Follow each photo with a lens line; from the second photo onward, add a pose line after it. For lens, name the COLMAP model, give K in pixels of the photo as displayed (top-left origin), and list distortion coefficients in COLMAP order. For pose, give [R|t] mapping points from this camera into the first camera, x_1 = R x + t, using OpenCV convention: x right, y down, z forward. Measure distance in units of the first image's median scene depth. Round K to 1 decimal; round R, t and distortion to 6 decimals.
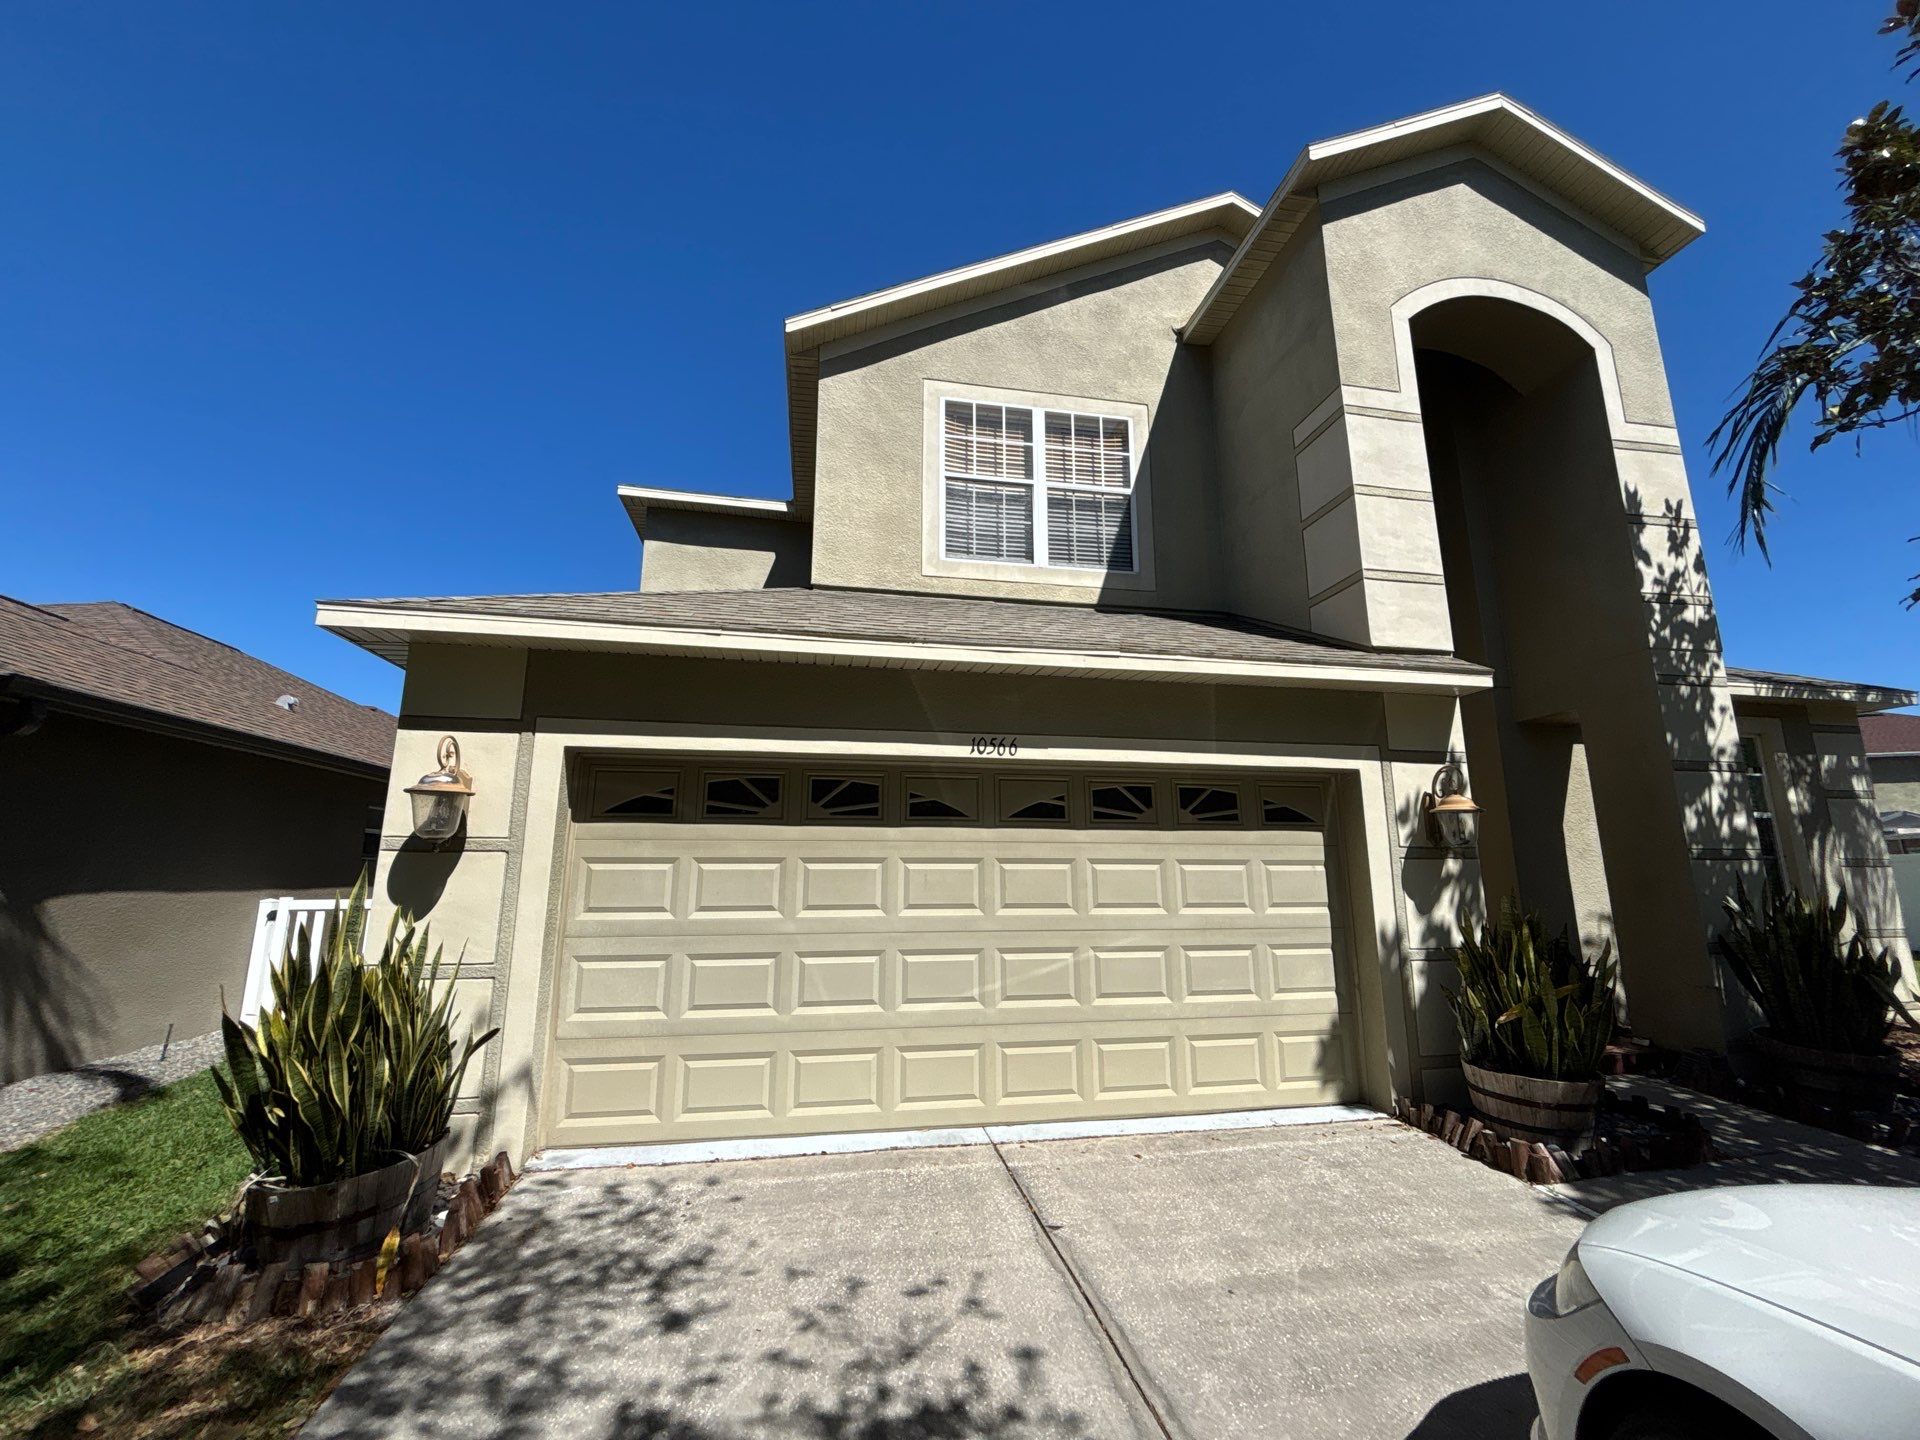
lens RADIAL K [[771.1, 0, 958.8], [0, 771.1, 717.6], [0, 0, 1]] dist [0.000369, 0.000379]
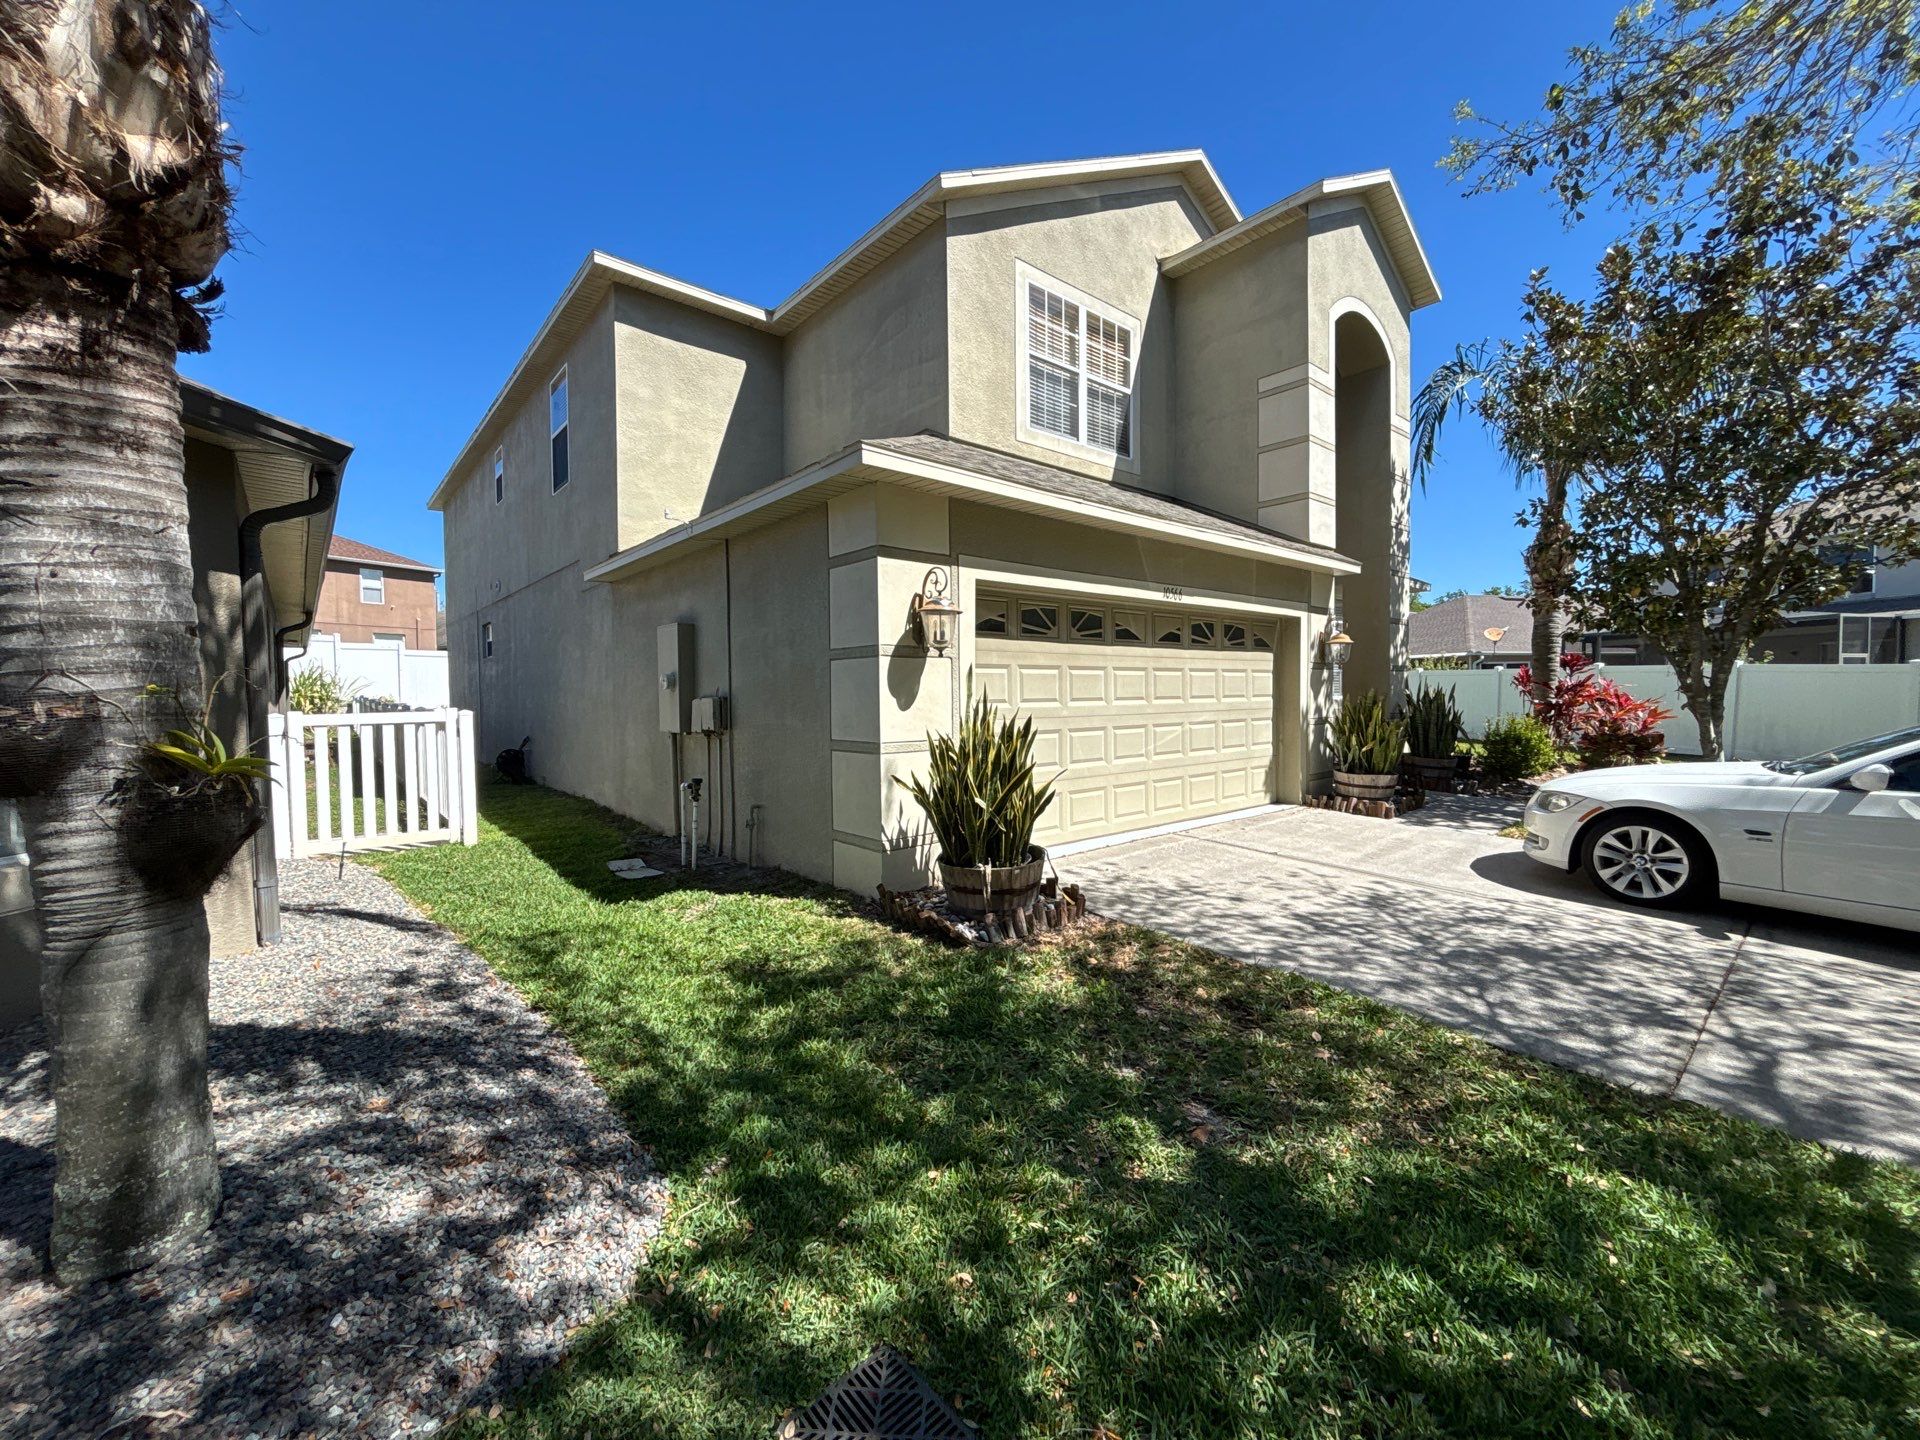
lens RADIAL K [[771.1, 0, 959.2], [0, 771.1, 711.8], [0, 0, 1]] dist [0.000369, 0.000379]
pose [[0.862761, -0.022622, 0.505106, -0.846002], [-0.091127, 0.975682, 0.199350, 0.000017], [-0.497332, -0.218020, 0.839719, -0.082825]]
